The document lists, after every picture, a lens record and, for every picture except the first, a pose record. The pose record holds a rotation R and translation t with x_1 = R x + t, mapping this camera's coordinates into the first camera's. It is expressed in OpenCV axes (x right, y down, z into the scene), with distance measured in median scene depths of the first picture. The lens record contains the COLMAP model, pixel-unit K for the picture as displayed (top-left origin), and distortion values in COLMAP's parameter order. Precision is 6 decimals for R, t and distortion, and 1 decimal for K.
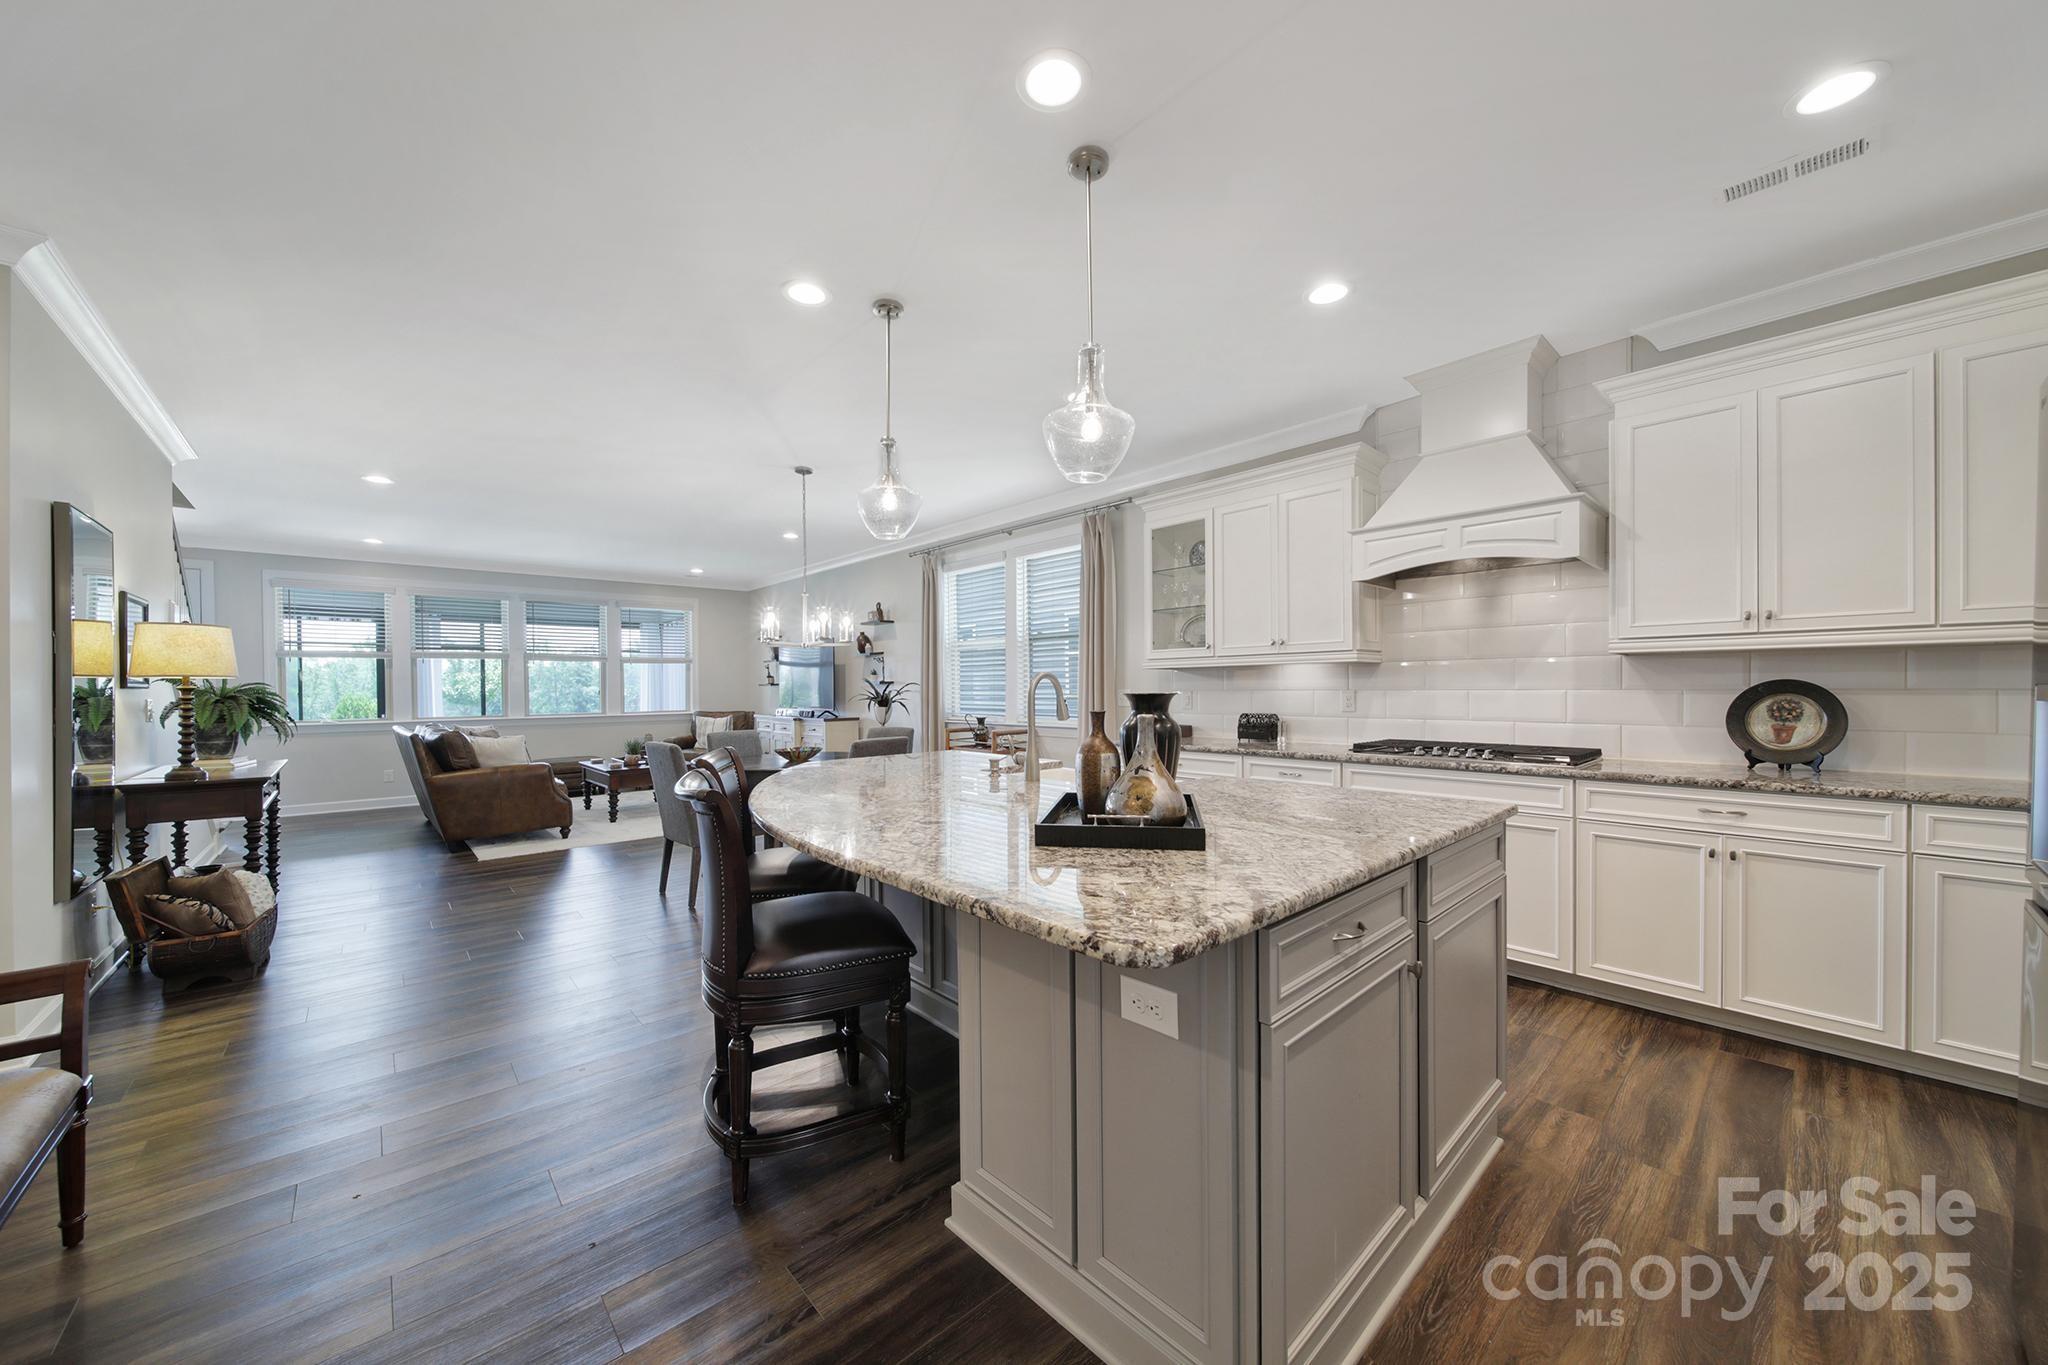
lens RADIAL K [[725.2, 0, 1023.4], [0, 725.2, 691.1], [0, 0, 1]] dist [-0.006814, -0.000217]
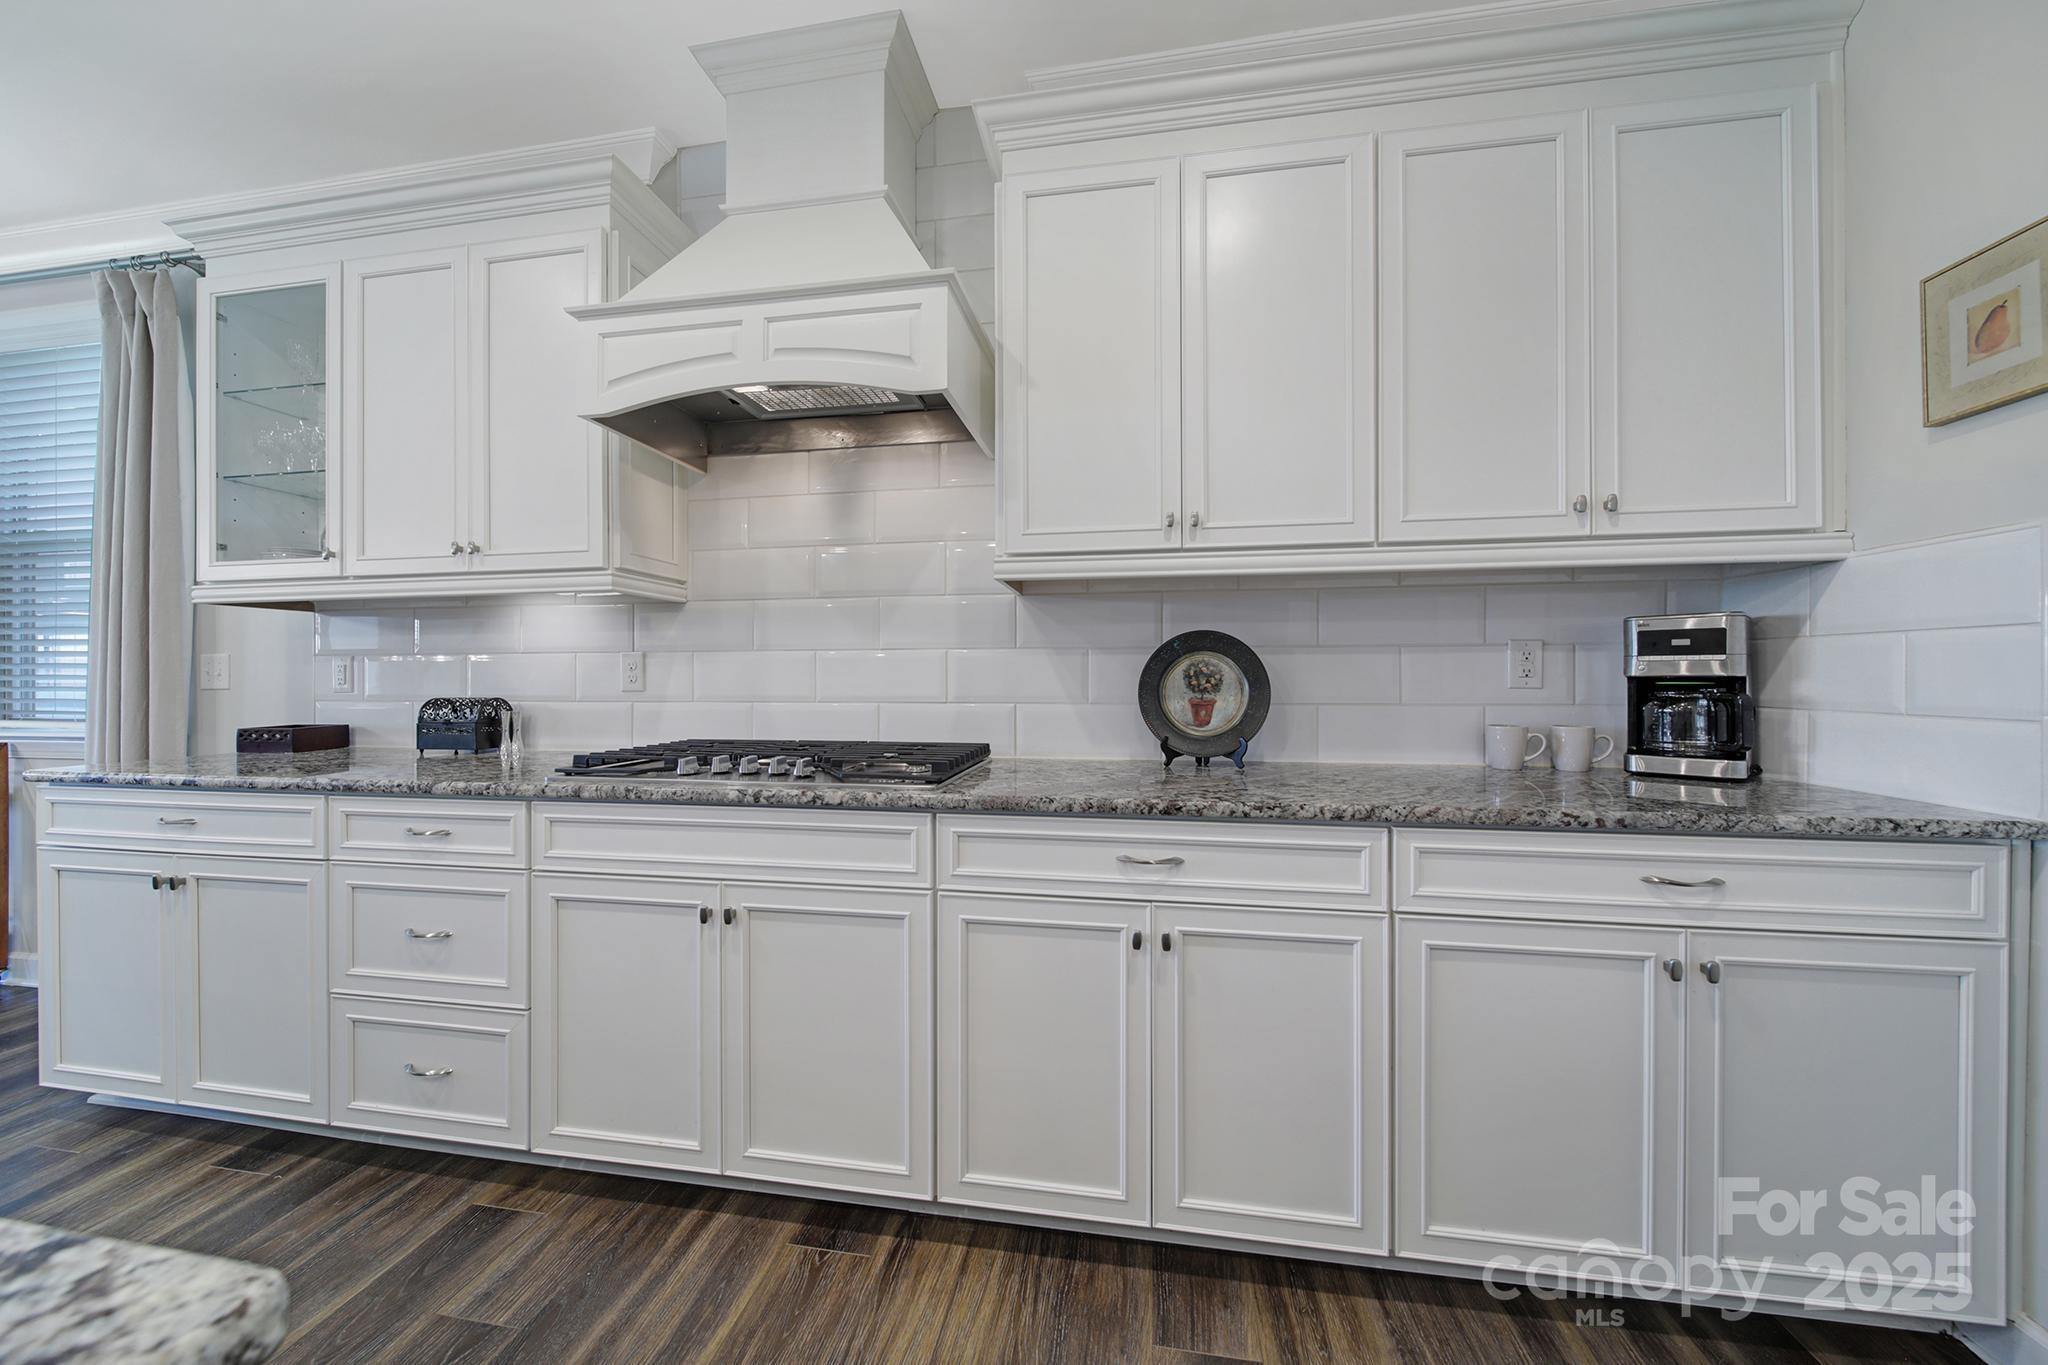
lens RADIAL K [[717.7, 0, 1019.0], [0, 717.7, 674.1], [0, 0, 1]] dist [-0.001990, -0.000131]
pose [[0.785418, 0.005400, 0.618942, 0.502310], [0.001098, 0.999948, -0.010117, 0.030885], [-0.618965, 0.008625, 0.785371, 0.571967]]
